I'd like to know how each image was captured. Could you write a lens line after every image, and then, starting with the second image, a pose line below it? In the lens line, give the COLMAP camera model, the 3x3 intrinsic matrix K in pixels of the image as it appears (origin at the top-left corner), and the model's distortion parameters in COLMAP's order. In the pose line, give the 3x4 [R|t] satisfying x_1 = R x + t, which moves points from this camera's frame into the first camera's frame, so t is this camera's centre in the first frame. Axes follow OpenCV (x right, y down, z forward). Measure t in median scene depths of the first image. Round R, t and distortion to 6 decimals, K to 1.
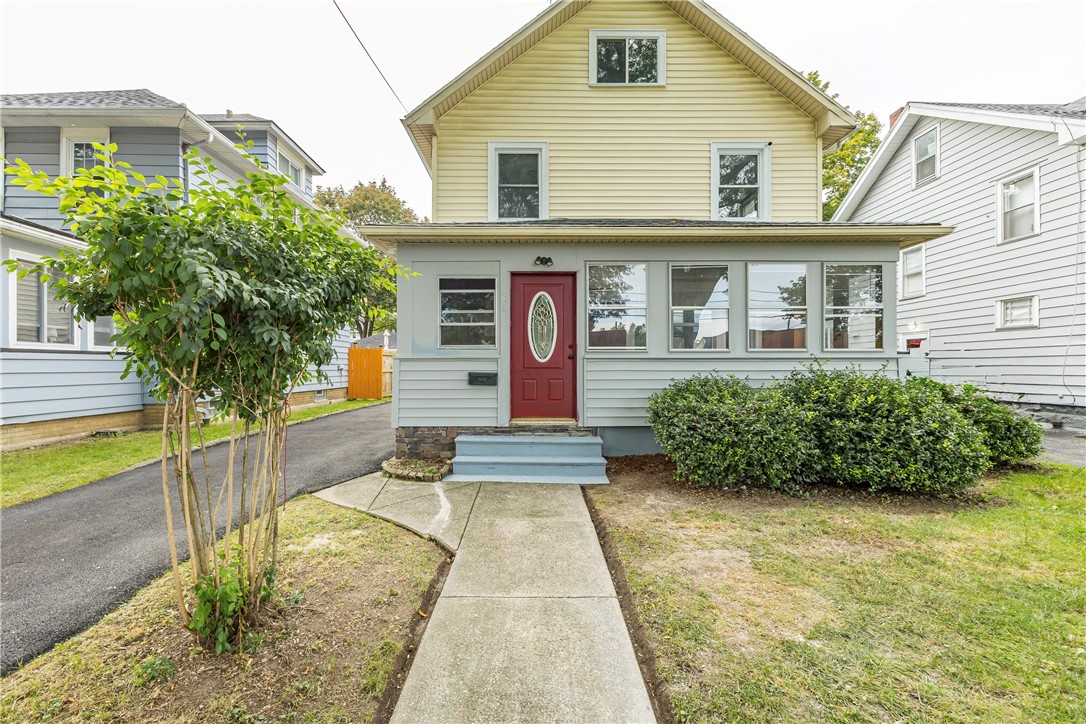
lens RADIAL K [[427.8, 0, 543.7], [0, 427.8, 360.9], [0, 0, 1]] dist [0.019066, -0.006355]
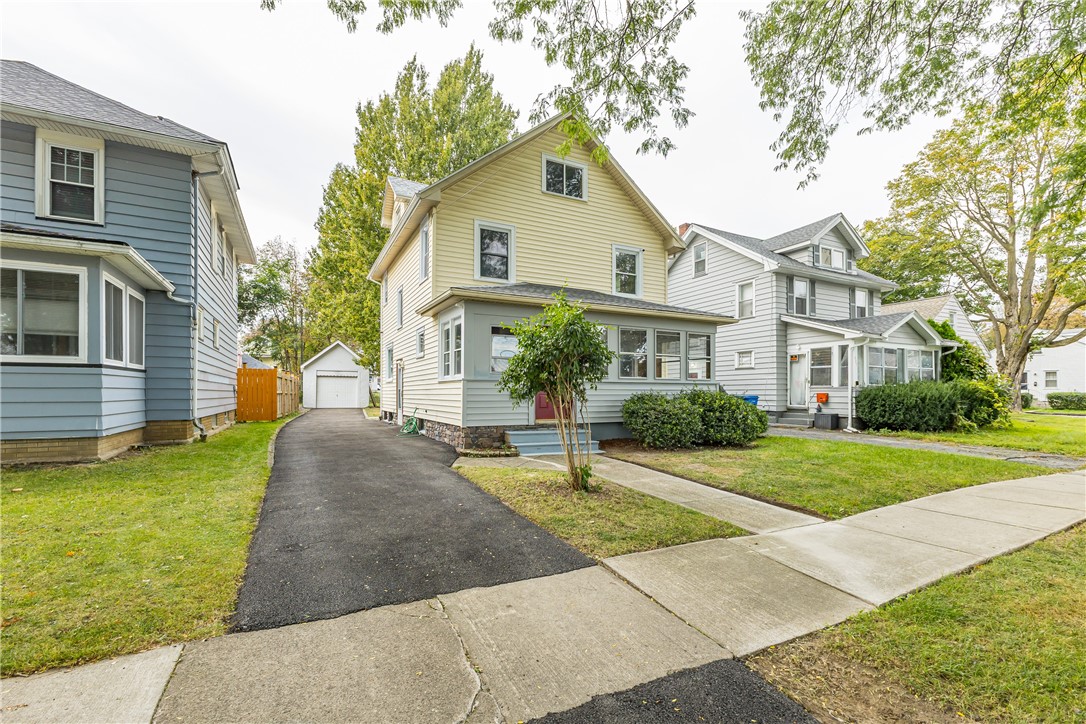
lens RADIAL K [[449.0, 0, 514.3], [0, 449.0, 384.9], [0, 0, 1]] dist [0.023764, -0.007313]
pose [[0.911370, 0.011514, 0.411427, -0.590089], [-0.009523, 0.999931, -0.006889, 0.014809], [-0.411478, 0.002360, 0.911417, -0.328611]]
